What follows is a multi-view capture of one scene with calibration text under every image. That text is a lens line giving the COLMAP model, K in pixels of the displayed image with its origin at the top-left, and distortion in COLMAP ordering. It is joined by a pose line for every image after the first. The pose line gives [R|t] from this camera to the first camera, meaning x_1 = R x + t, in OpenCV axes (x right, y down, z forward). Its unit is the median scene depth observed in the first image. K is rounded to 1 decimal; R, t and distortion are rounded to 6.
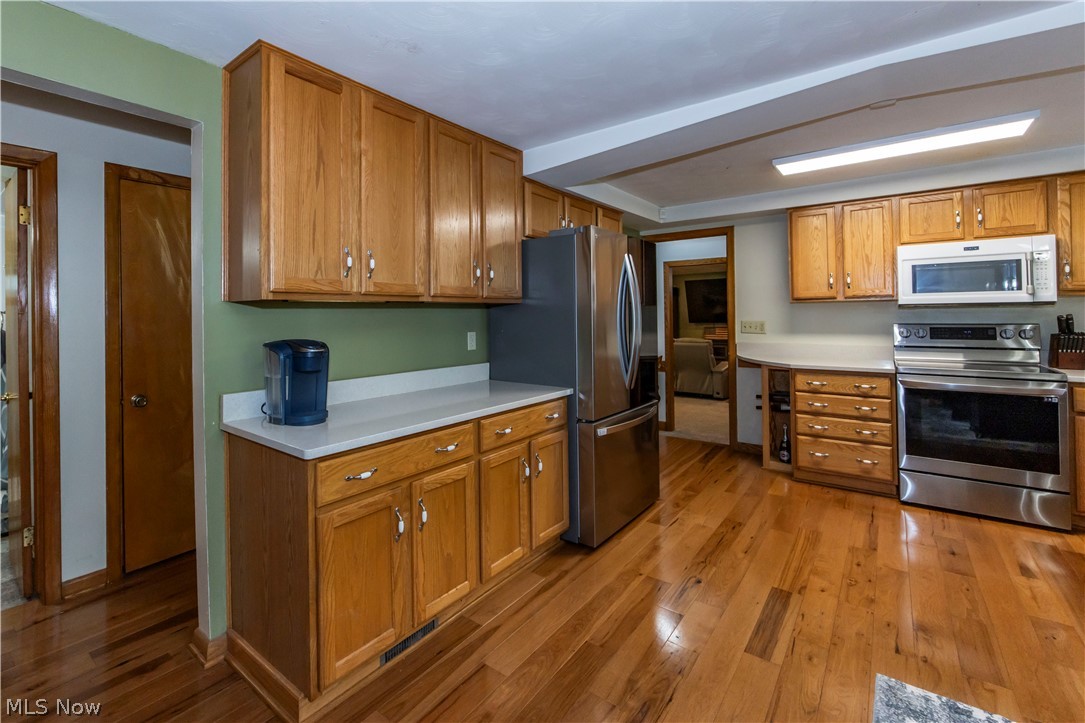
lens RADIAL K [[473.8, 0, 526.9], [0, 473.8, 310.1], [0, 0, 1]] dist [0.014043, 0.000389]
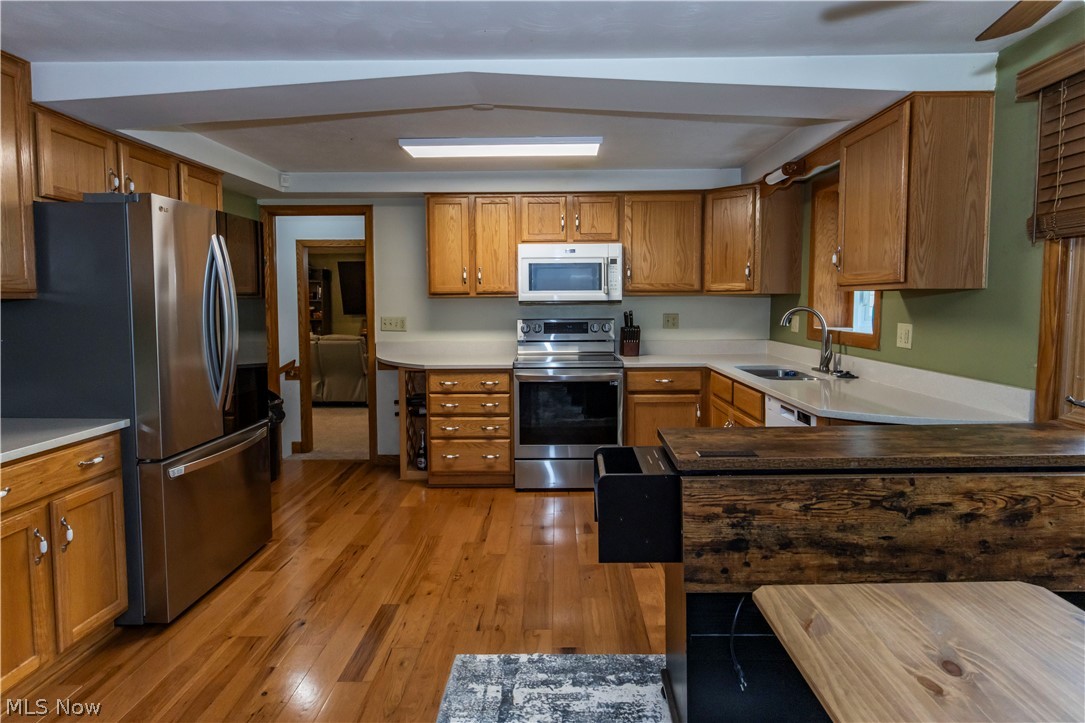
lens RADIAL K [[602.0, 0, 530.1], [0, 602.0, 333.1], [0, 0, 1]] dist [0.012024, -0.000545]
pose [[0.817852, -0.025469, 0.574865, 0.058441], [-0.009869, 0.998252, 0.058267, -0.020841], [-0.575344, -0.053327, 0.816171, -0.081922]]
